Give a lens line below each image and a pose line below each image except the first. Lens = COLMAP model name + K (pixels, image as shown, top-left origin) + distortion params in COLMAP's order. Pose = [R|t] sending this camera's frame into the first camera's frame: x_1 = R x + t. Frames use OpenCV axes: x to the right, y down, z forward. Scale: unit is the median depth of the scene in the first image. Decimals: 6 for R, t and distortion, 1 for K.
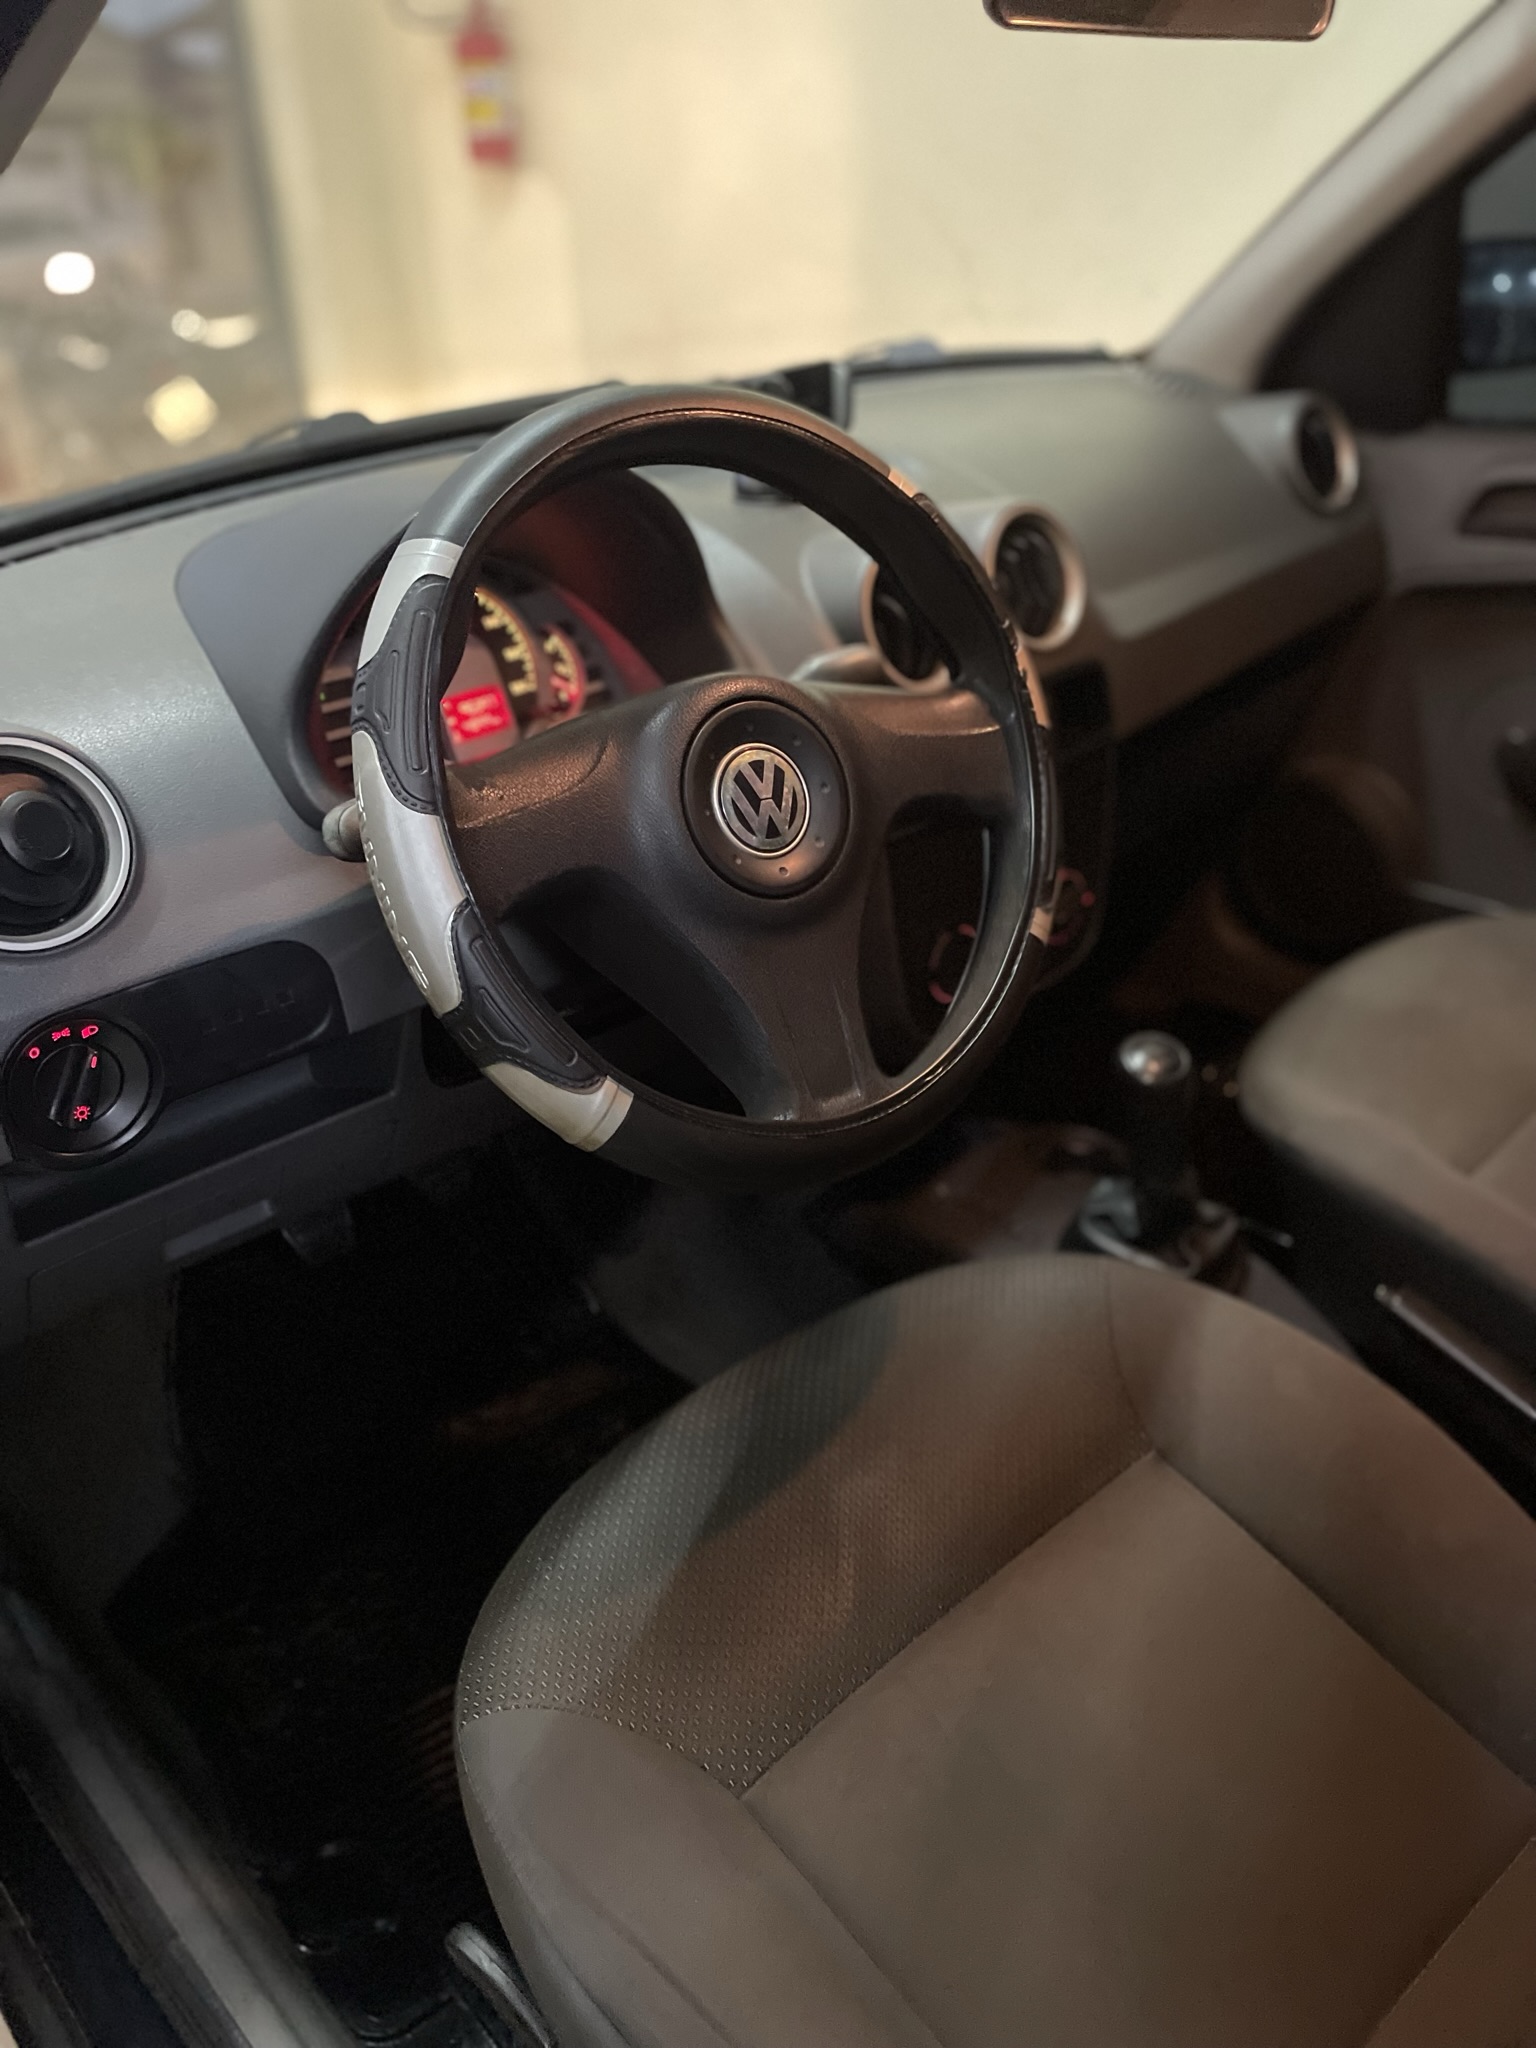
lens RADIAL K [[1530.9, 0, 769.2], [0, 1530.9, 998.3], [0, 0, 1]] dist [0.092050, -0.117974]
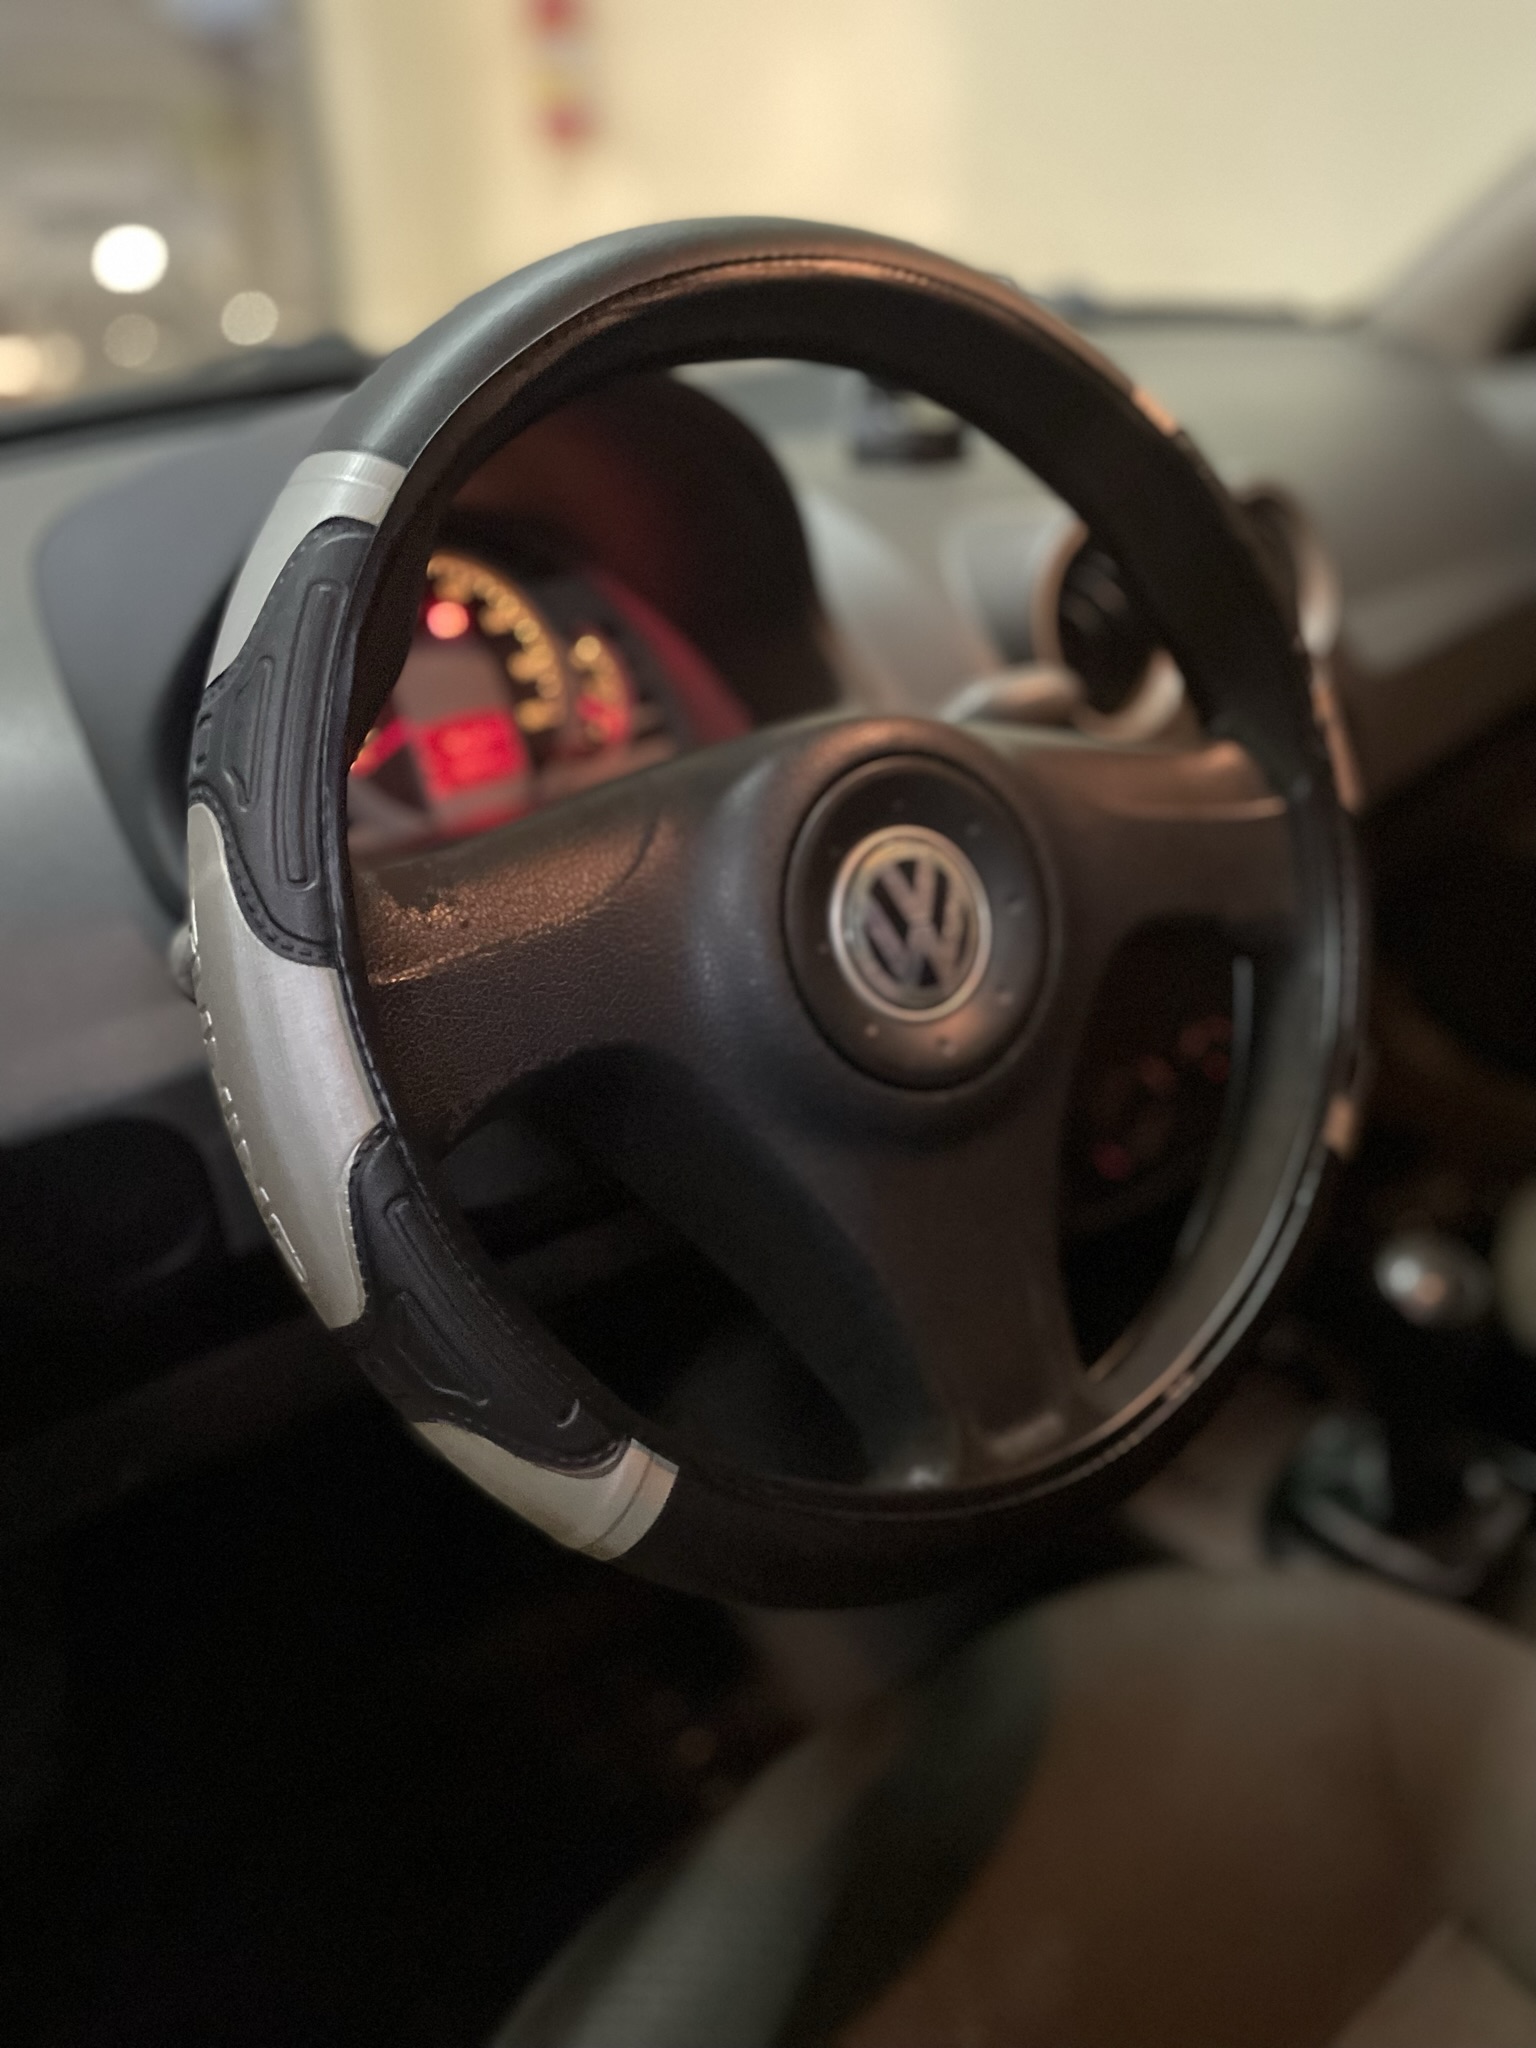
lens RADIAL K [[1530.9, 0, 769.2], [0, 1530.9, 998.3], [0, 0, 1]] dist [0.092050, -0.117974]
pose [[0.998809, 0.038842, -0.029517, -0.042910], [-0.039093, 0.999204, -0.007999, -0.096068], [0.029183, 0.009144, 0.999532, 0.413310]]
